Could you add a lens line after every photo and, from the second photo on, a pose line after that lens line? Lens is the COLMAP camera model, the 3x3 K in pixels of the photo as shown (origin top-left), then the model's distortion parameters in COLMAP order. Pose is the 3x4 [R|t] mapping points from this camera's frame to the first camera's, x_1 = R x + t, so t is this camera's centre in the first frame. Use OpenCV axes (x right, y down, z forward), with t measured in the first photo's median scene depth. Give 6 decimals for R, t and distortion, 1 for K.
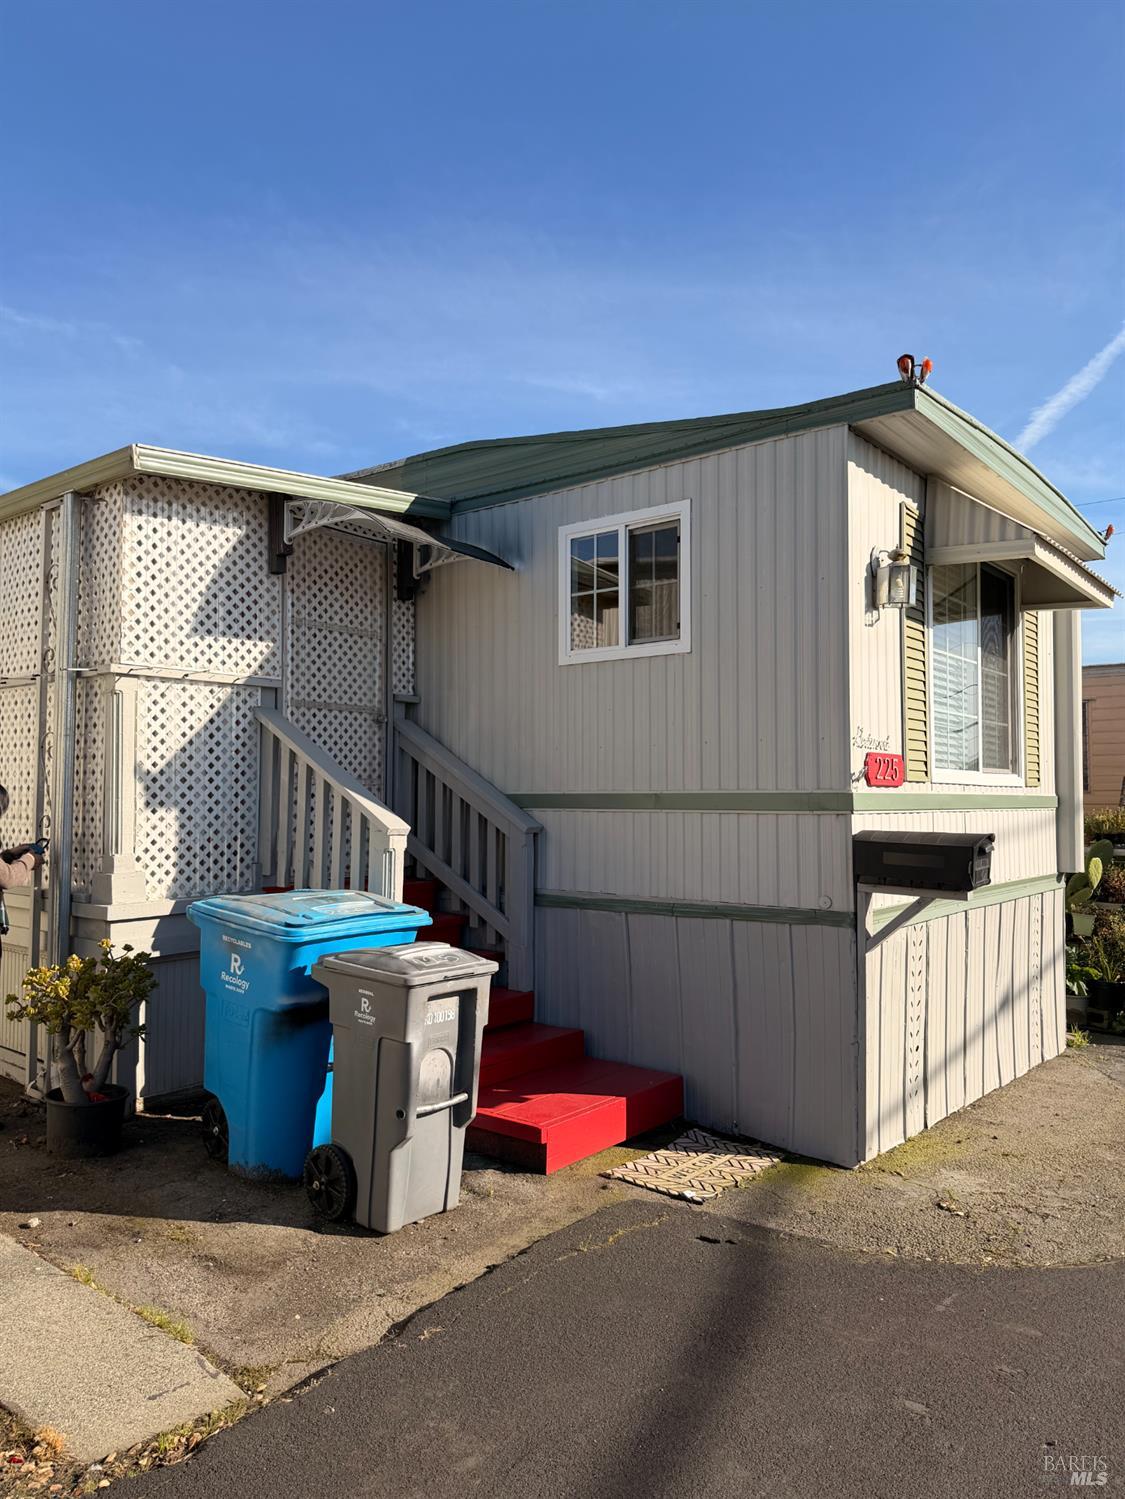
lens RADIAL K [[1055.3, 0, 563.2], [0, 1055.3, 751.1], [0, 0, 1]] dist [0.011021, 0.000483]
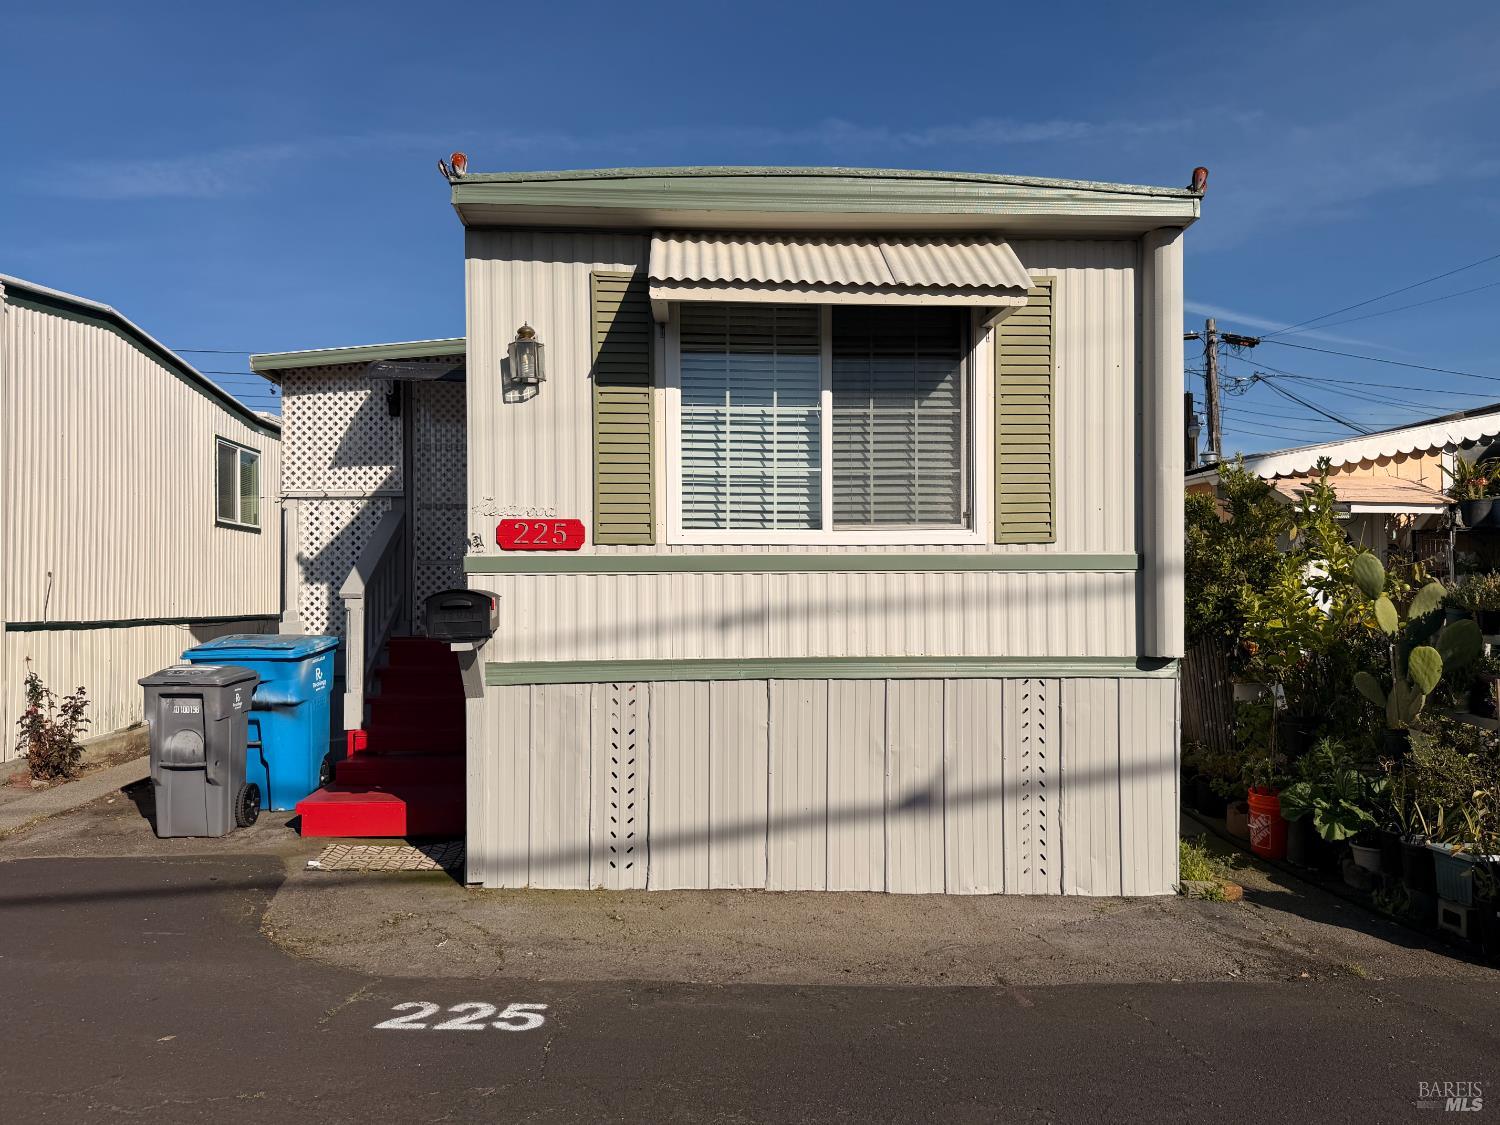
lens RADIAL K [[1056.0, 0, 751.9], [0, 1056.0, 567.6], [0, 0, 1]] dist [0.011021, 0.000483]
pose [[0.676115, -0.026031, -0.736336, 1.166460], [0.042162, 0.999105, 0.003394, 0.053736], [0.735588, -0.033340, 0.676608, 0.413267]]
